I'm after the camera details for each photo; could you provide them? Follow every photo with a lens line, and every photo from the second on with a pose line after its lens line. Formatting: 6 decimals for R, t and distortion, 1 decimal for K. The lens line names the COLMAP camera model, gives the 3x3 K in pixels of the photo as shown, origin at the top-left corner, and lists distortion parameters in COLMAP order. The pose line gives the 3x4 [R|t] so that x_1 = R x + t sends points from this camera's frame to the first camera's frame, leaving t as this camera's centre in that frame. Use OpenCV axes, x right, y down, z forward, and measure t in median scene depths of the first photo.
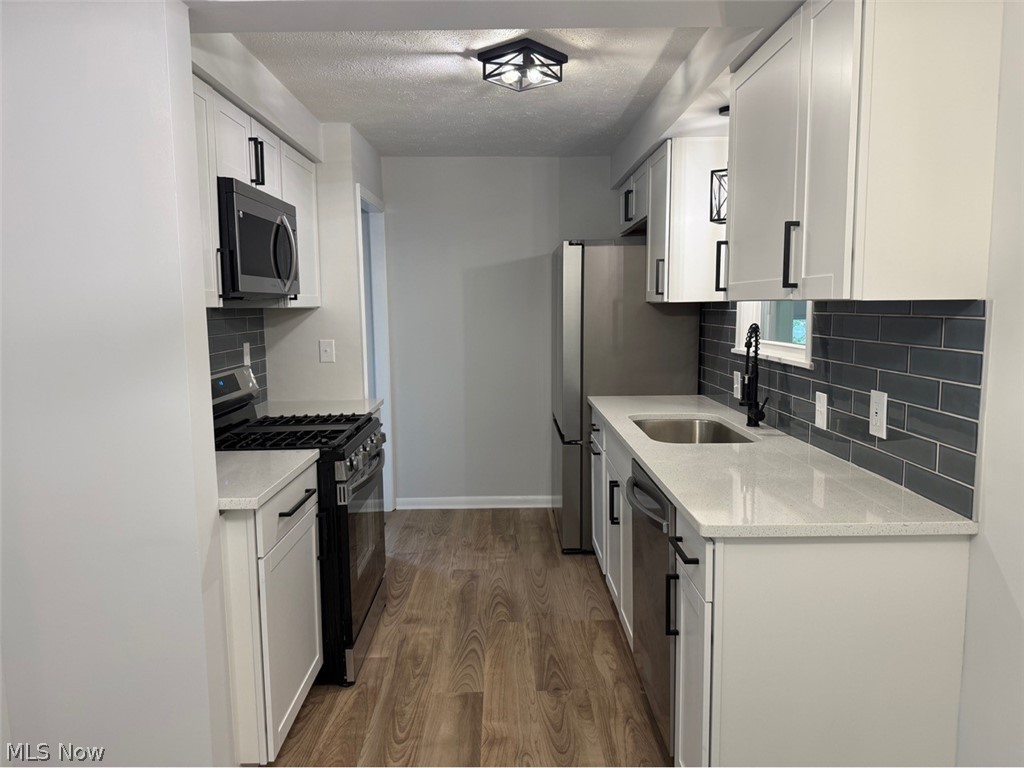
lens RADIAL K [[730.1, 0, 518.5], [0, 730.1, 378.1], [0, 0, 1]] dist [0.065634, -0.059962]
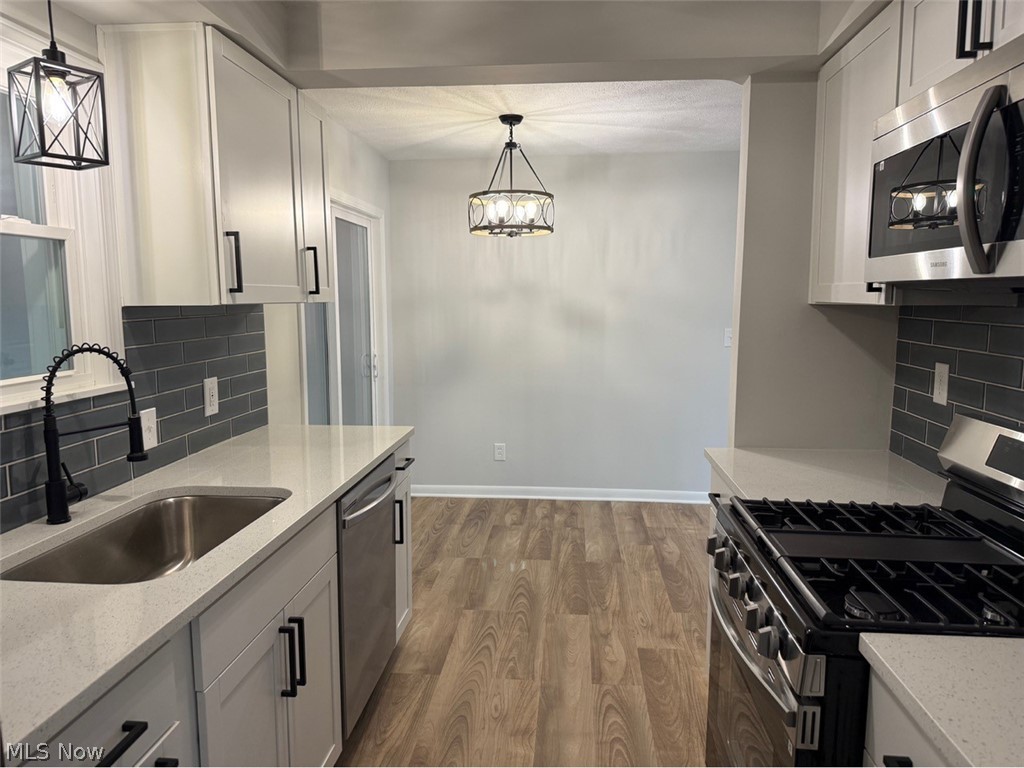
lens RADIAL K [[730.1, 0, 506.9], [0, 730.1, 387.1], [0, 0, 1]] dist [0.065634, -0.059962]
pose [[-0.993739, 0.001708, 0.111711, -0.089082], [0.026266, 0.975430, 0.218739, -0.140511], [-0.108592, 0.220304, -0.969368, 1.345955]]
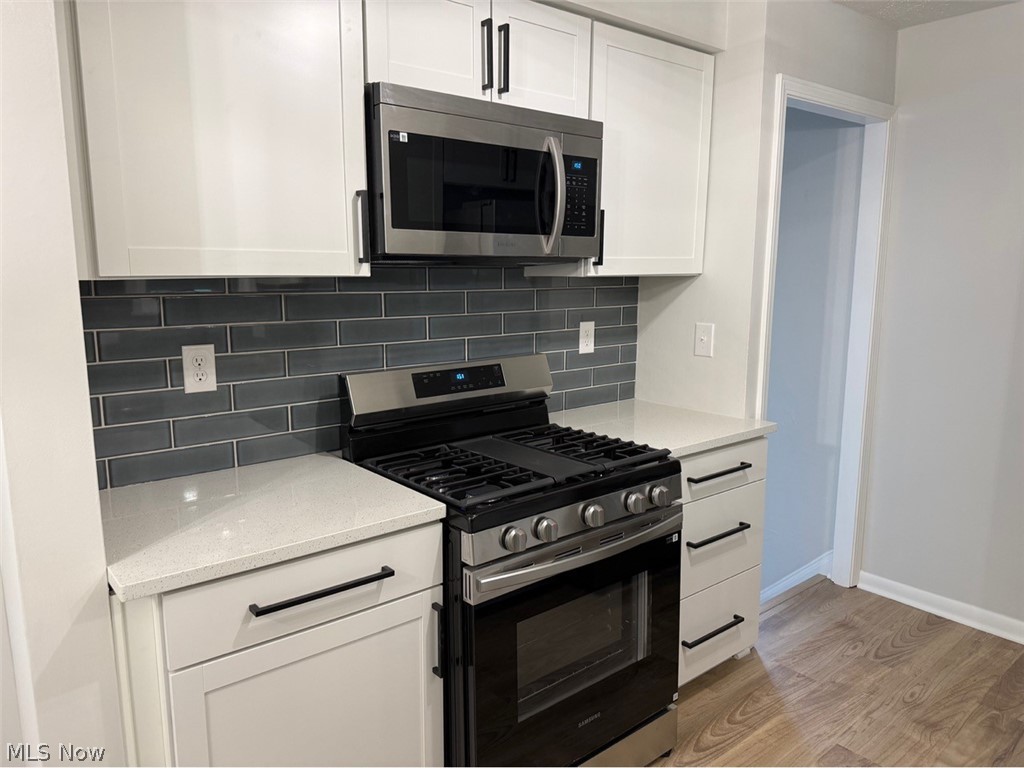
lens RADIAL K [[730.1, 0, 519.1], [0, 730.1, 382.9], [0, 0, 1]] dist [0.065634, -0.059962]
pose [[0.623450, 0.136140, -0.769919, 0.182595], [-0.089320, 0.990679, 0.102848, -0.059570], [0.776744, 0.004649, 0.629799, 0.500718]]
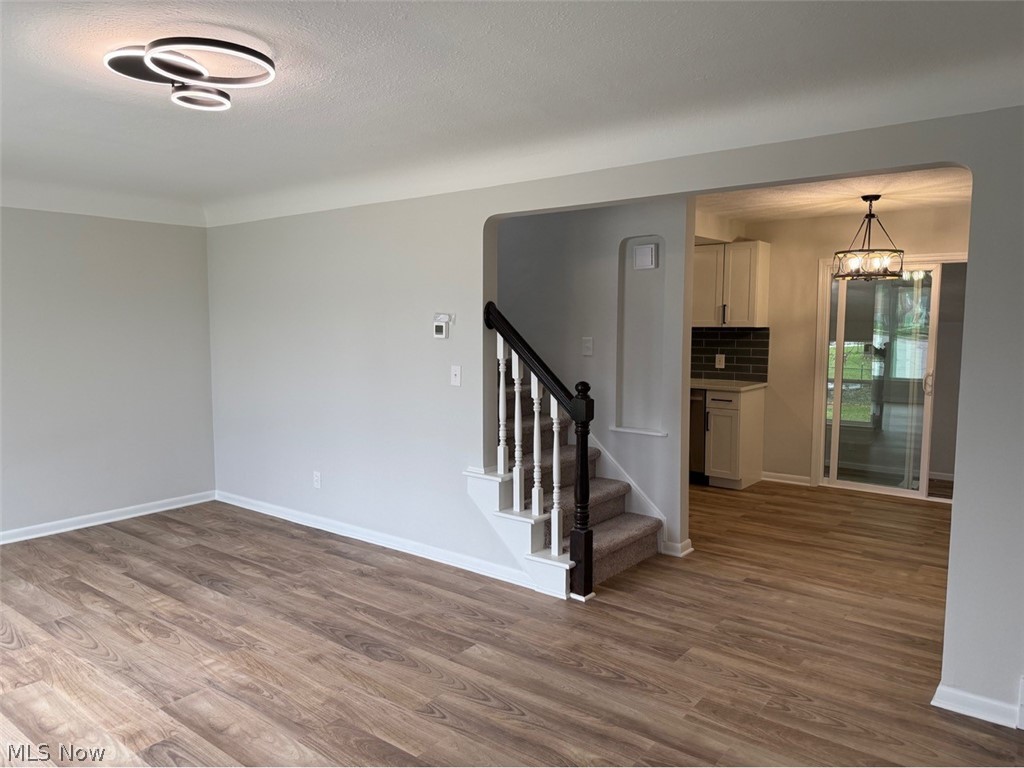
lens RADIAL K [[730.1, 0, 497.4], [0, 730.1, 379.1], [0, 0, 1]] dist [0.065634, -0.059962]
pose [[0.648763, -0.050483, 0.759314, -1.677146], [0.068596, 0.997615, 0.007718, 0.021590], [-0.757892, 0.047079, 0.650679, -0.239046]]
